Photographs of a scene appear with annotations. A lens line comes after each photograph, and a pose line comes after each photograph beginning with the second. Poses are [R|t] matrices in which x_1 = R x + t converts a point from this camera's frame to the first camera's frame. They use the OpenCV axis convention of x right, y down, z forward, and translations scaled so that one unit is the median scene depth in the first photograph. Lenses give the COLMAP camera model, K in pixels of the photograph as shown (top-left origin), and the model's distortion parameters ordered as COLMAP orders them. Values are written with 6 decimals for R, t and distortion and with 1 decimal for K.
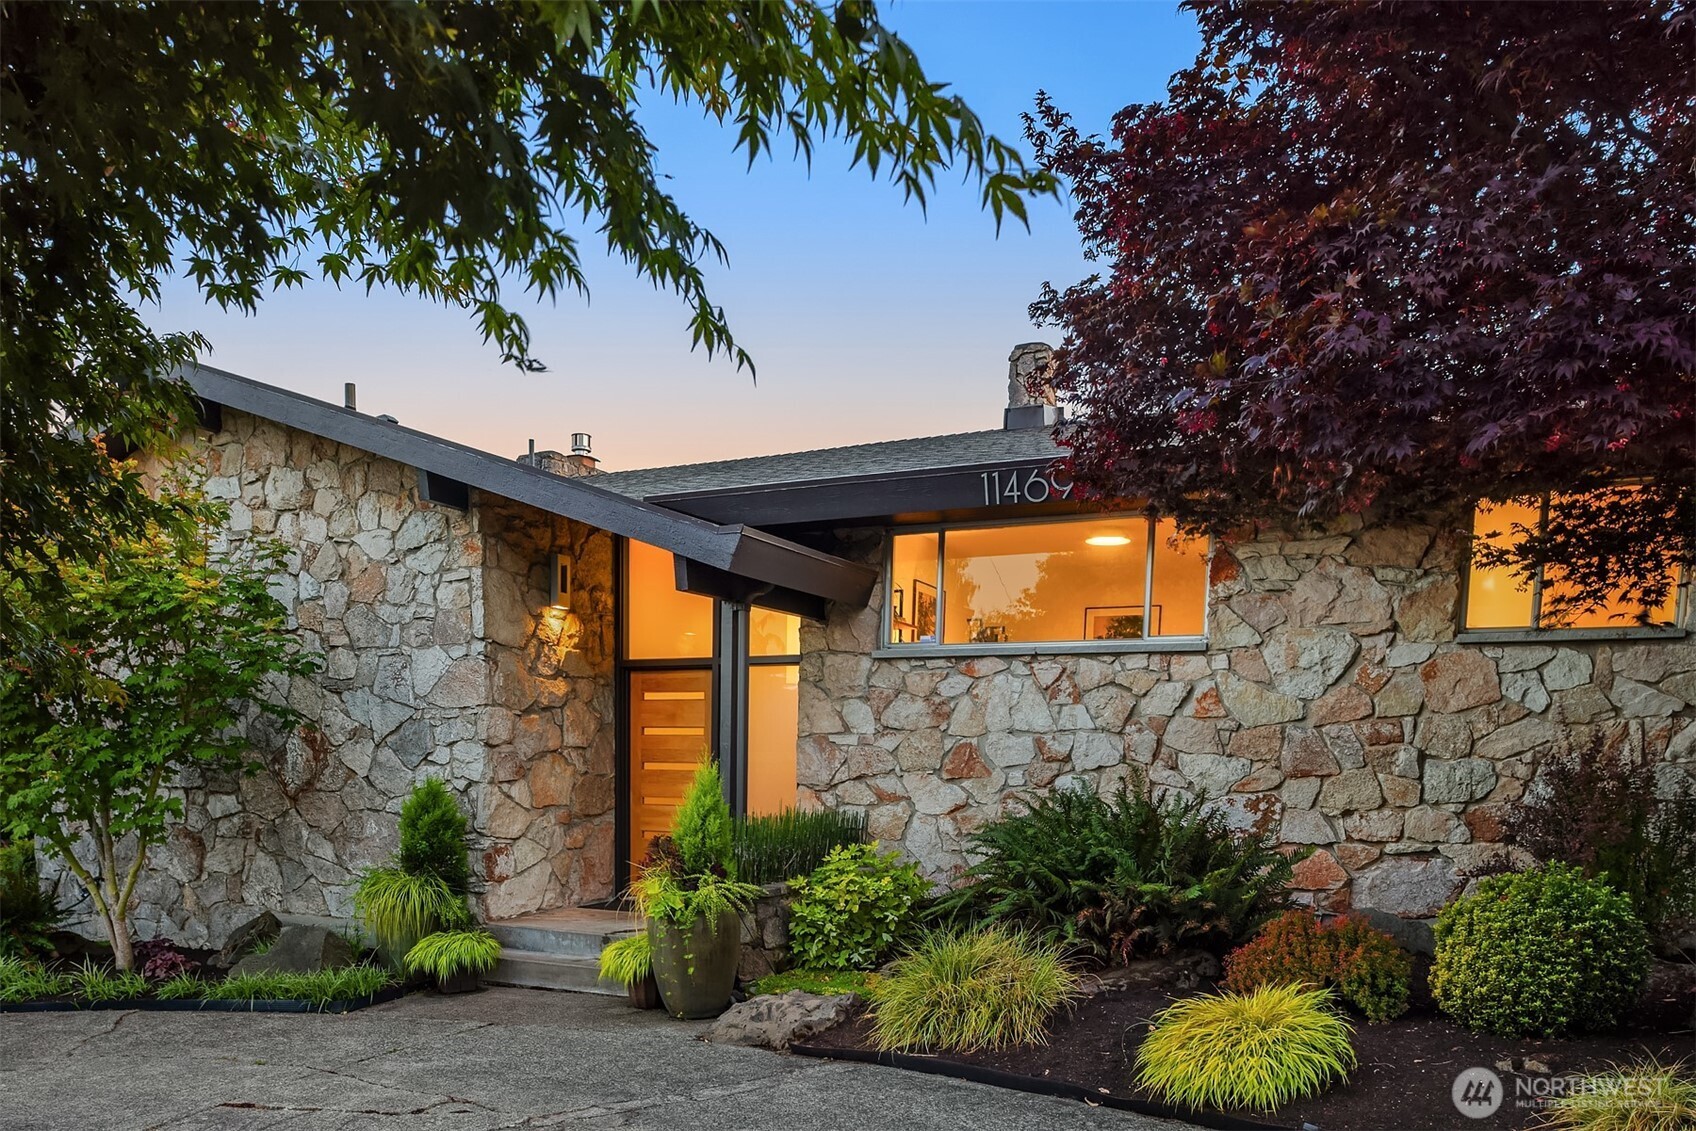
lens RADIAL K [[1196.8, 0, 805.8], [0, 1196.8, 765.2], [0, 0, 1]] dist [-0.053534, 0.035597]
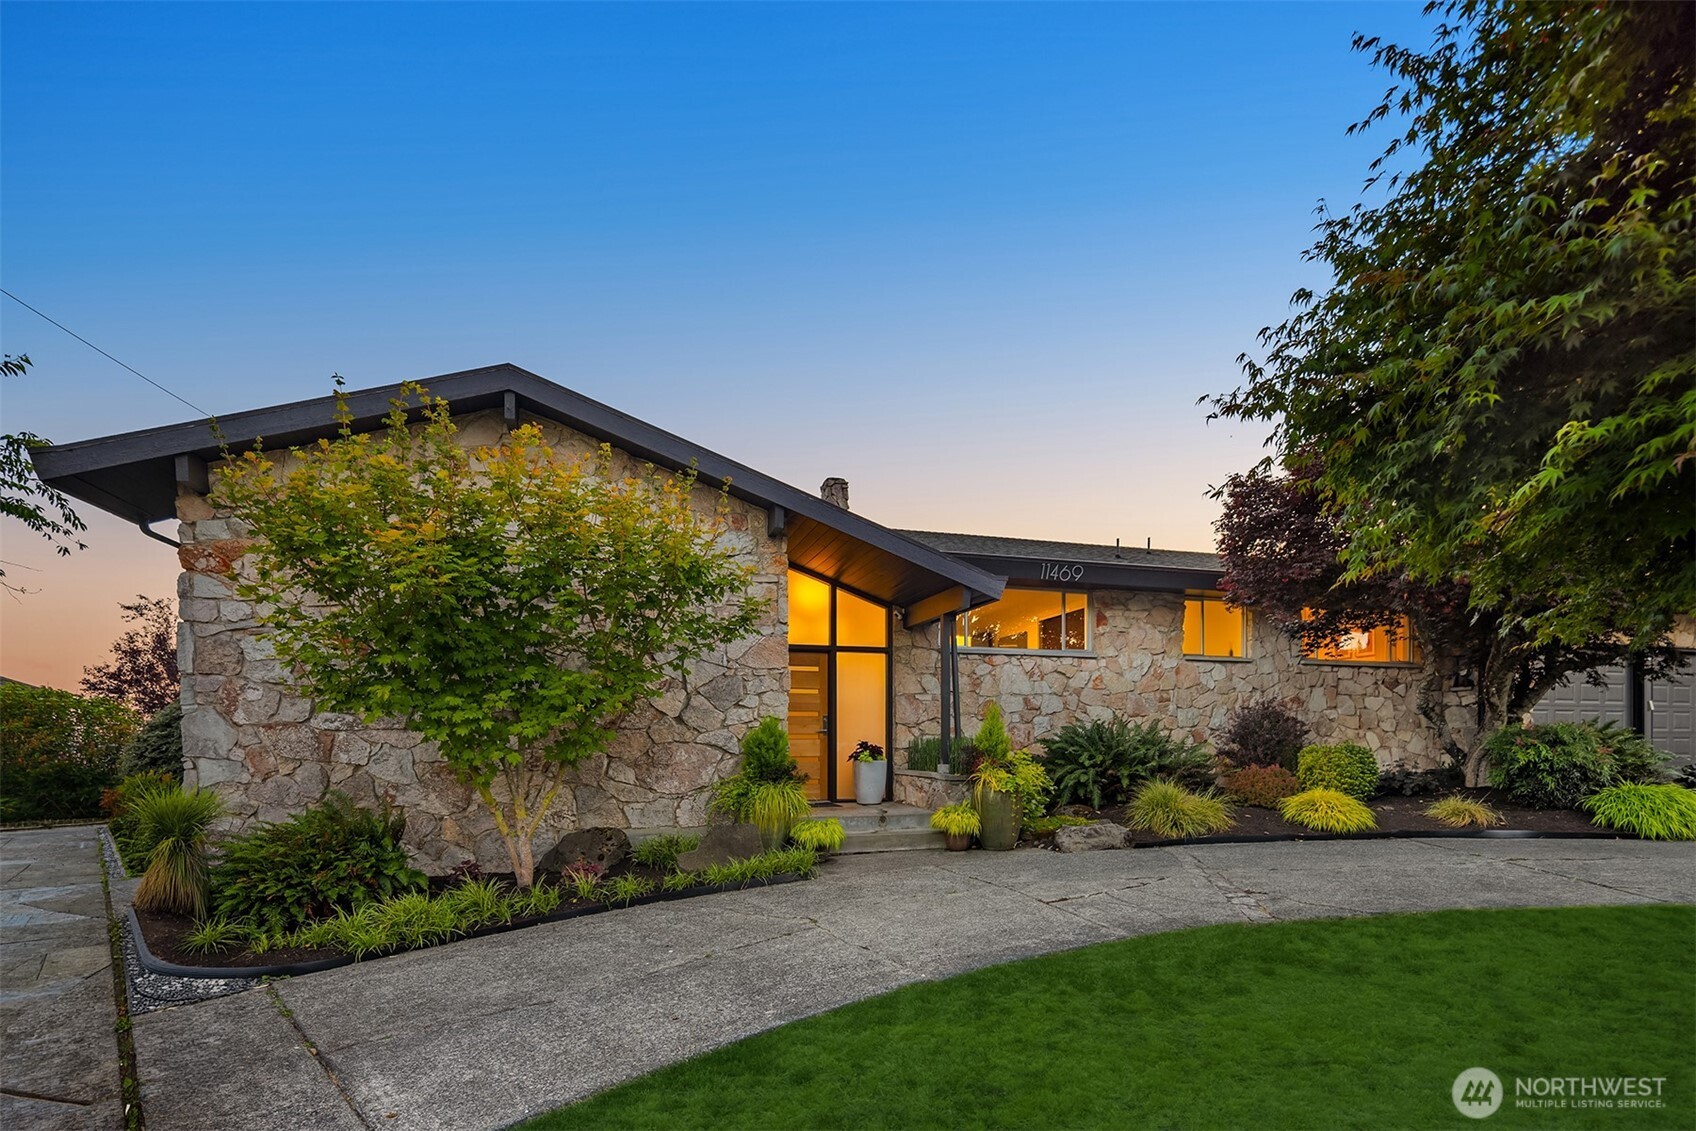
lens RADIAL K [[796.7, 0, 846.3], [0, 796.7, 641.0], [0, 0, 1]] dist [-0.017520, -0.000471]
pose [[0.751006, 0.068899, 0.656690, -0.852346], [0.013630, 0.992712, -0.119742, 0.035779], [-0.660154, 0.098877, 0.744594, 0.206520]]
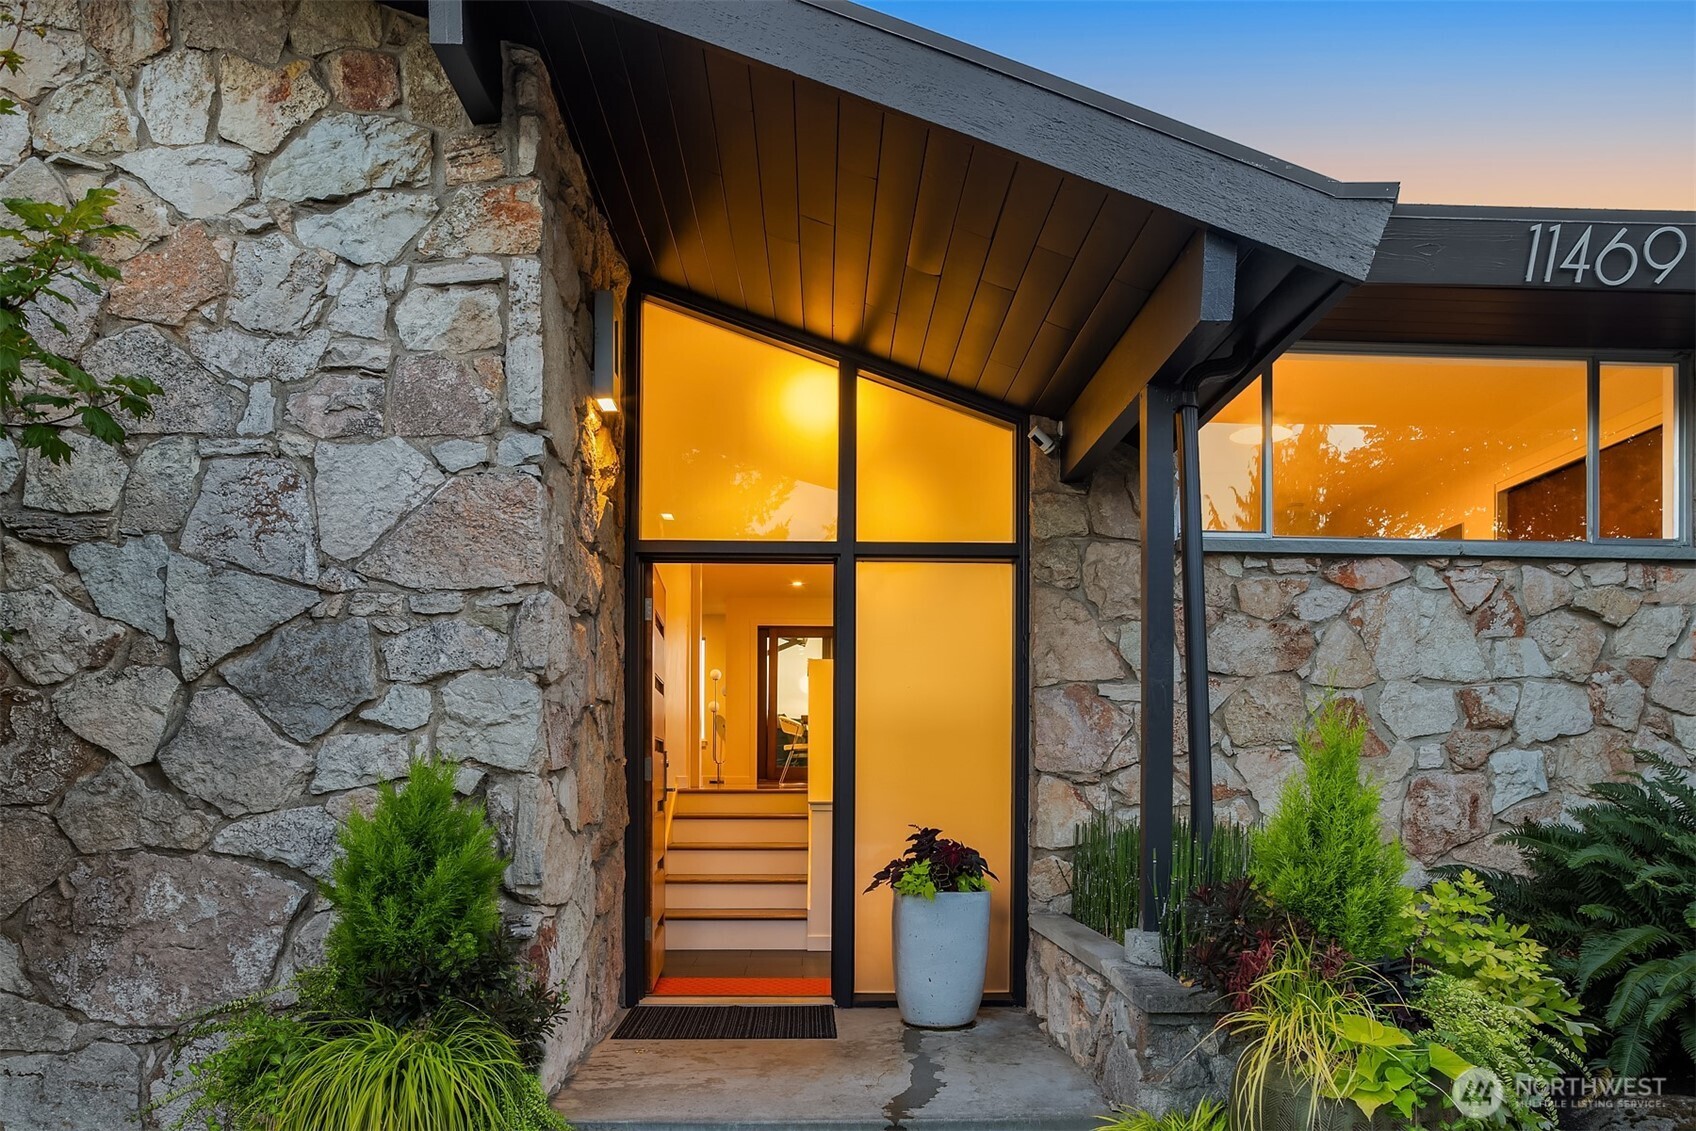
lens RADIAL K [[1196.8, 0, 842.0], [0, 1196.8, 698.3], [0, 0, 1]] dist [-0.053534, 0.035597]
pose [[0.891970, 0.017267, 0.451765, -0.355399], [0.008176, 0.998491, -0.054308, 0.011369], [-0.452021, 0.052135, 0.890483, 0.576818]]
